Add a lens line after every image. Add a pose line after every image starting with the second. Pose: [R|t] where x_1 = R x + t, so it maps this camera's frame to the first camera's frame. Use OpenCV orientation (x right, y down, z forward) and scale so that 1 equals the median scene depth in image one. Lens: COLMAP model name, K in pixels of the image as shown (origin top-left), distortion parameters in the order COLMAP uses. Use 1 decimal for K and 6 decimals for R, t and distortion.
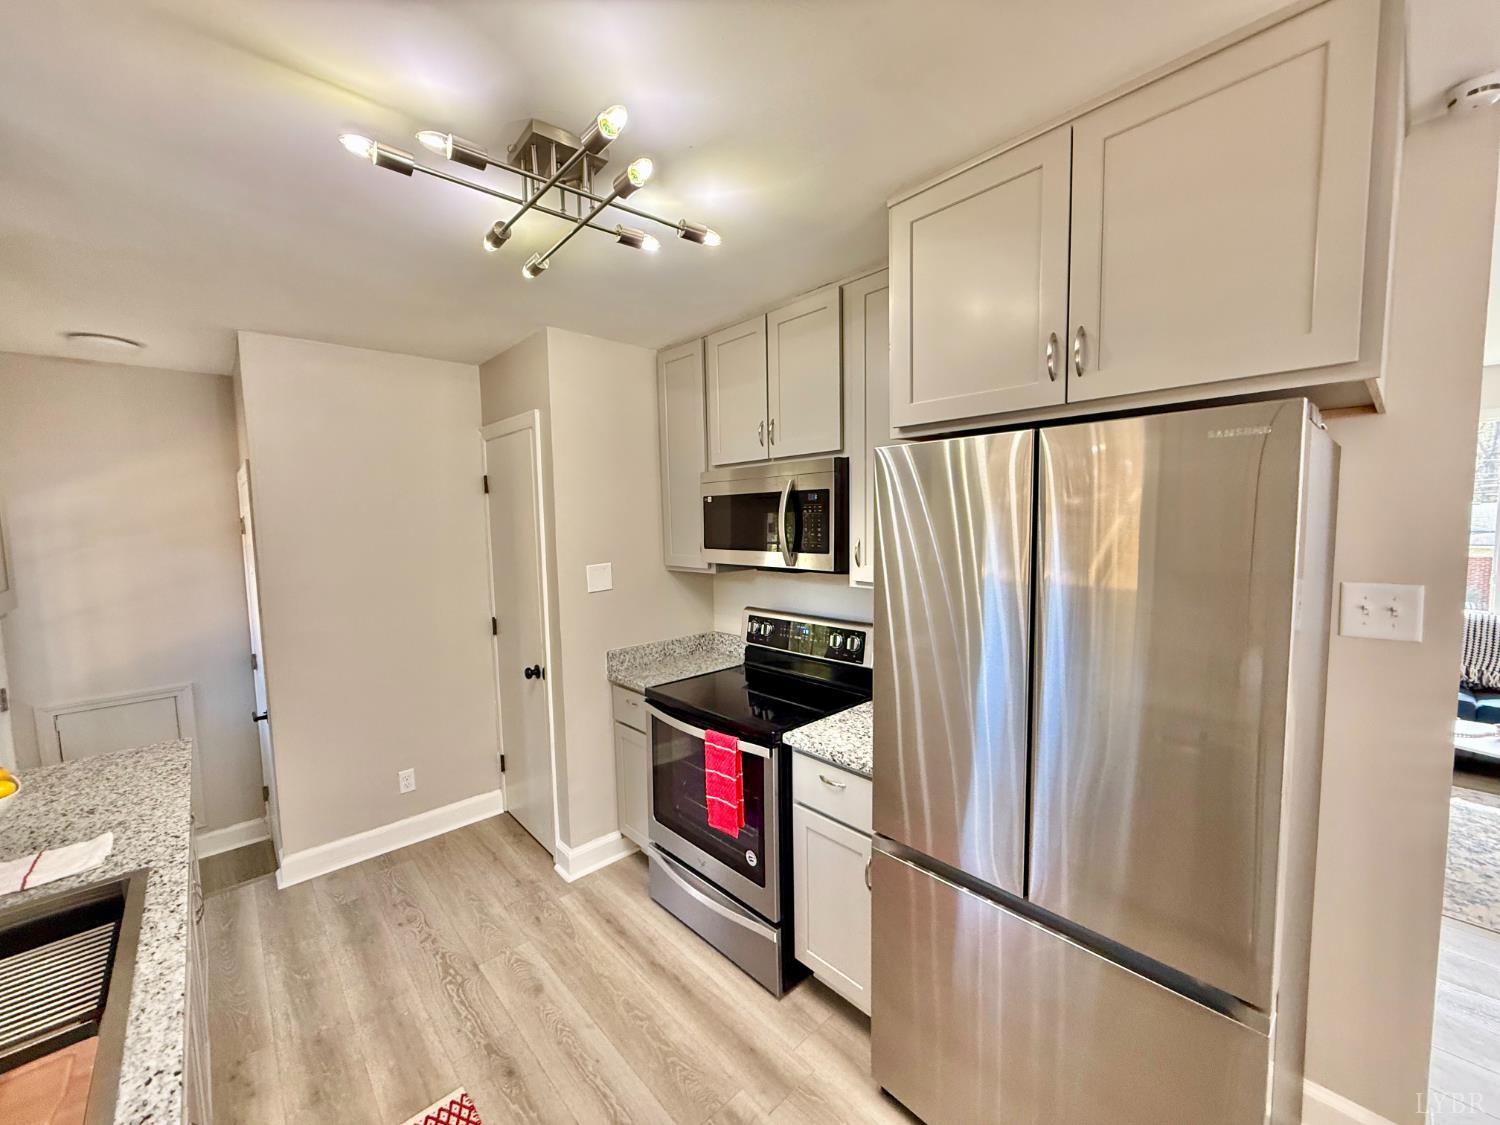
lens RADIAL K [[596.1, 0, 750.0], [0, 596.1, 562.5], [0, 0, 1]] dist [-0.001321, -0.000101]
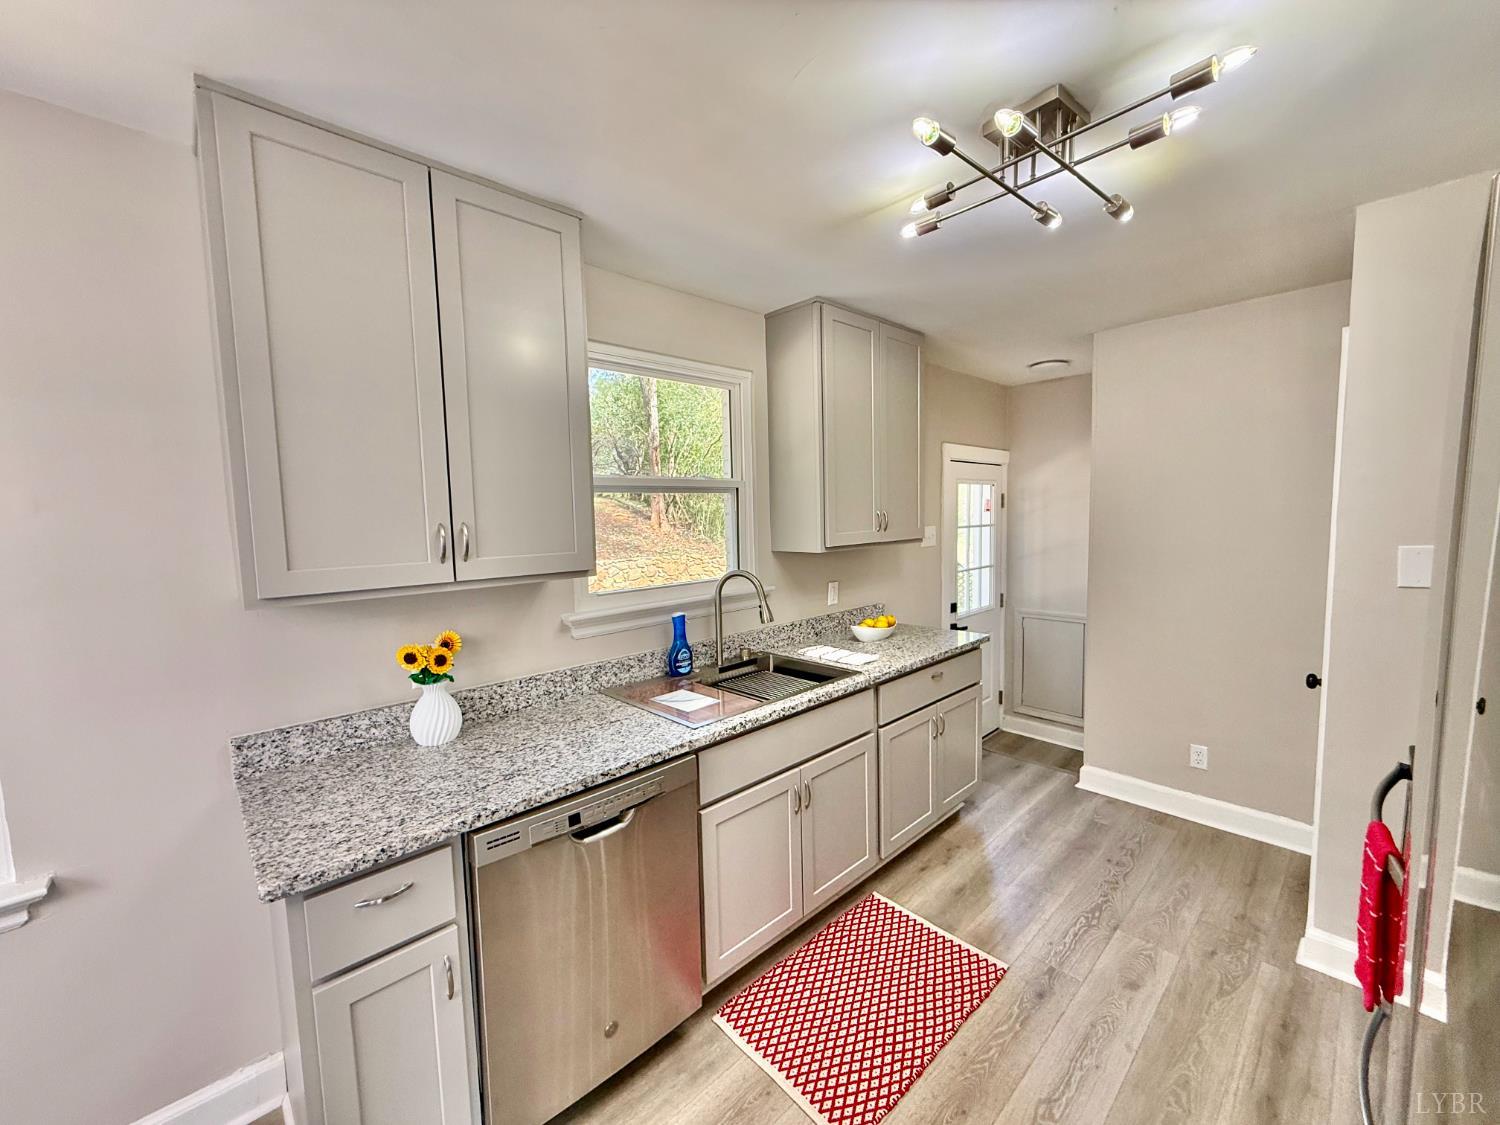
lens RADIAL K [[596.1, 0, 750.0], [0, 596.1, 562.5], [0, 0, 1]] dist [-0.001321, -0.000101]
pose [[0.013036, 0.101281, -0.994772, 0.440313], [-0.055119, 0.993417, 0.100421, -0.004235], [0.998395, 0.053521, 0.018533, 0.305784]]
